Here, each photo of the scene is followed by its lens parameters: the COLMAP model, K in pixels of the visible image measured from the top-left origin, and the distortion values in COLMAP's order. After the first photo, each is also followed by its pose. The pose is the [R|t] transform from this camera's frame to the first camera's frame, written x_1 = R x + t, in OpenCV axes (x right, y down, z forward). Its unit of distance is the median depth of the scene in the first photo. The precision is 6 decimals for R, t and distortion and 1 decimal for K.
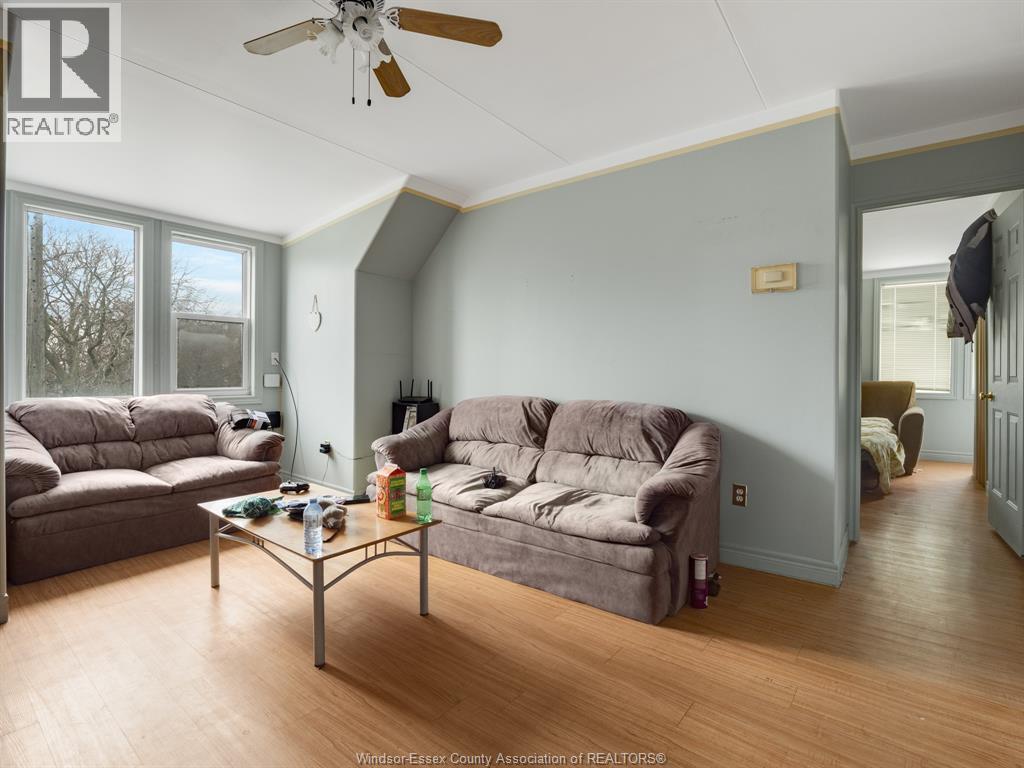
lens RADIAL K [[507.1, 0, 508.8], [0, 507.1, 379.6], [0, 0, 1]] dist [0.004546, 0.000588]
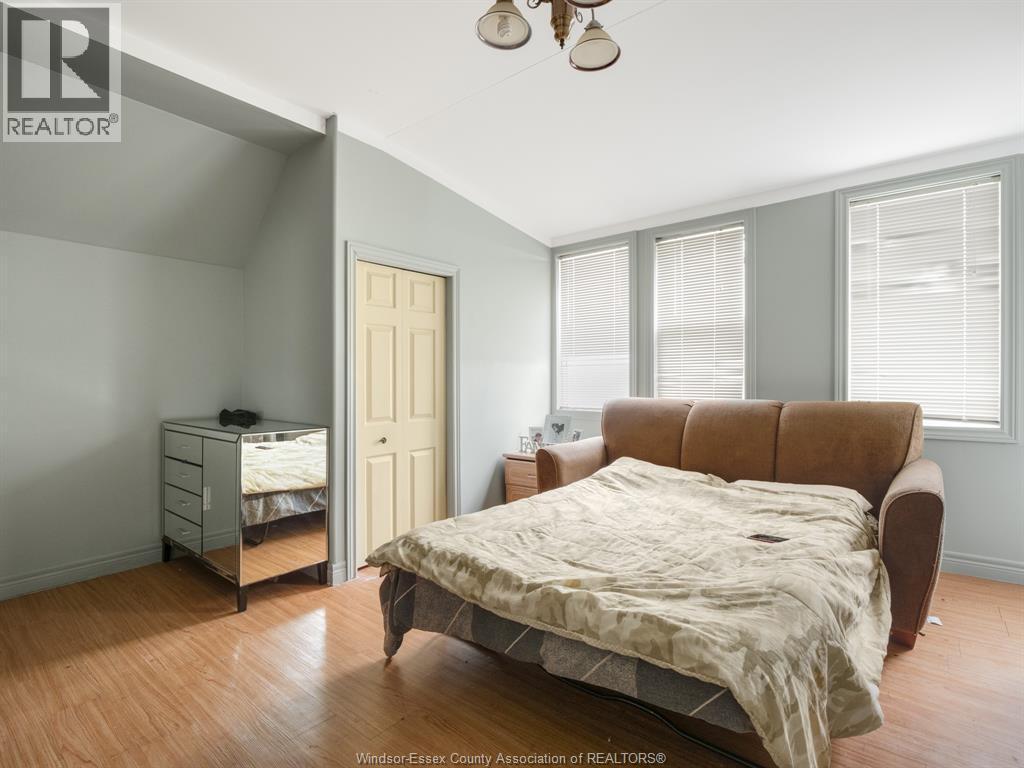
lens RADIAL K [[507.1, 0, 513.5], [0, 507.1, 390.0], [0, 0, 1]] dist [0.004546, 0.000588]
pose [[0.999953, -0.006304, -0.007370, 0.462363], [0.006275, 0.999973, -0.003905, -0.008982], [0.007394, 0.003859, 0.999965, 0.573039]]
